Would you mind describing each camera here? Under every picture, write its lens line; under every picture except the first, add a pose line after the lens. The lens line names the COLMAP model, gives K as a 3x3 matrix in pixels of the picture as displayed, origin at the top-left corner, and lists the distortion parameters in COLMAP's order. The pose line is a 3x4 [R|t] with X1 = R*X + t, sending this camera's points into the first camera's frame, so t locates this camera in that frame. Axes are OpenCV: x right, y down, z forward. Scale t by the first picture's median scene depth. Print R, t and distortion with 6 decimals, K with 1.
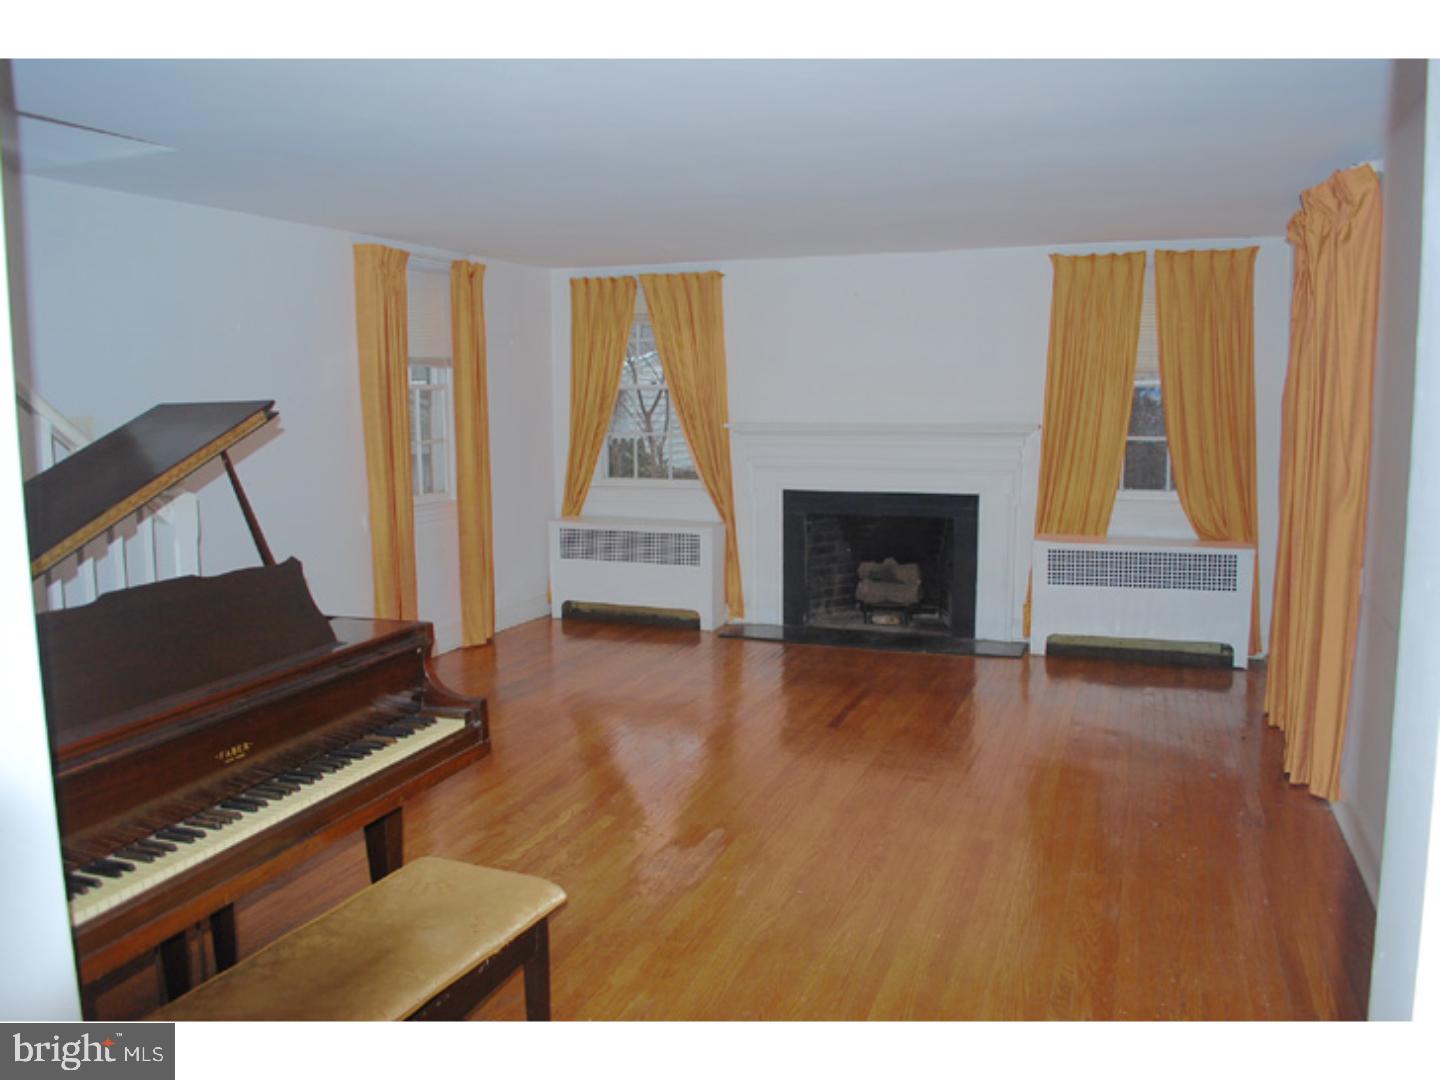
lens RADIAL K [[1142.4, 0, 719.3], [0, 1142.4, 541.0], [0, 0, 1]] dist [-0.082576, 0.008654]
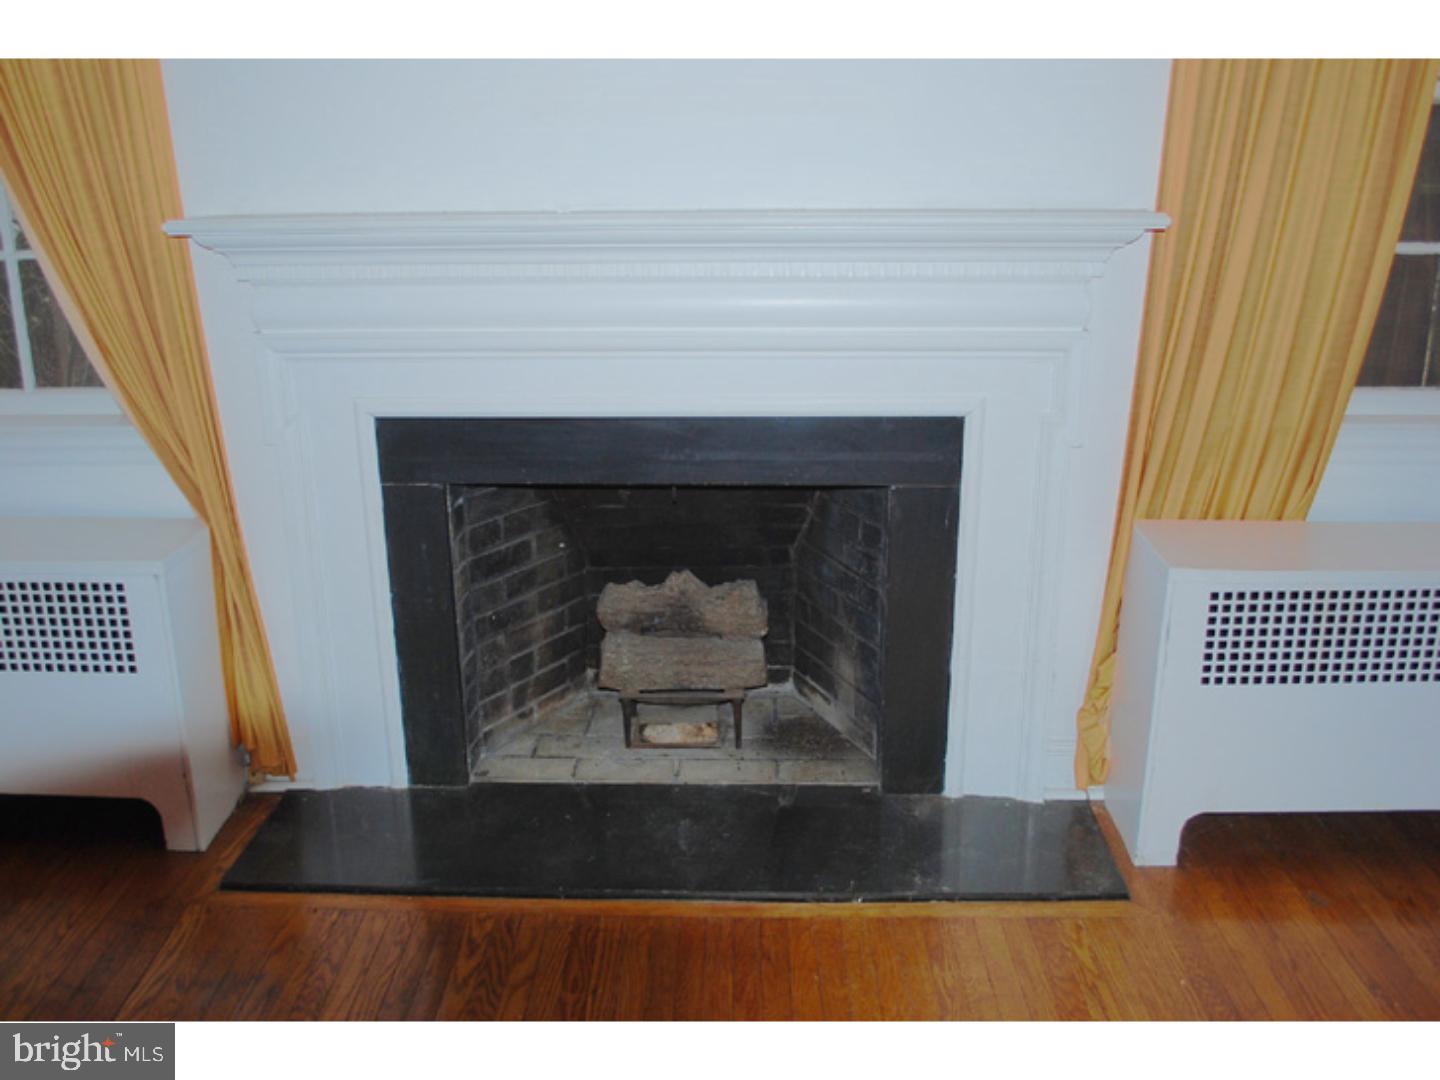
lens RADIAL K [[1368.7, 0, 724.9], [0, 1368.7, 538.6], [0, 0, 1]] dist [-0.004458, 0.000000]
pose [[0.938994, -0.105759, 0.327269, 0.016172], [0.045471, 0.981370, 0.186671, -0.079170], [-0.340914, -0.160402, 0.926309, 0.577413]]
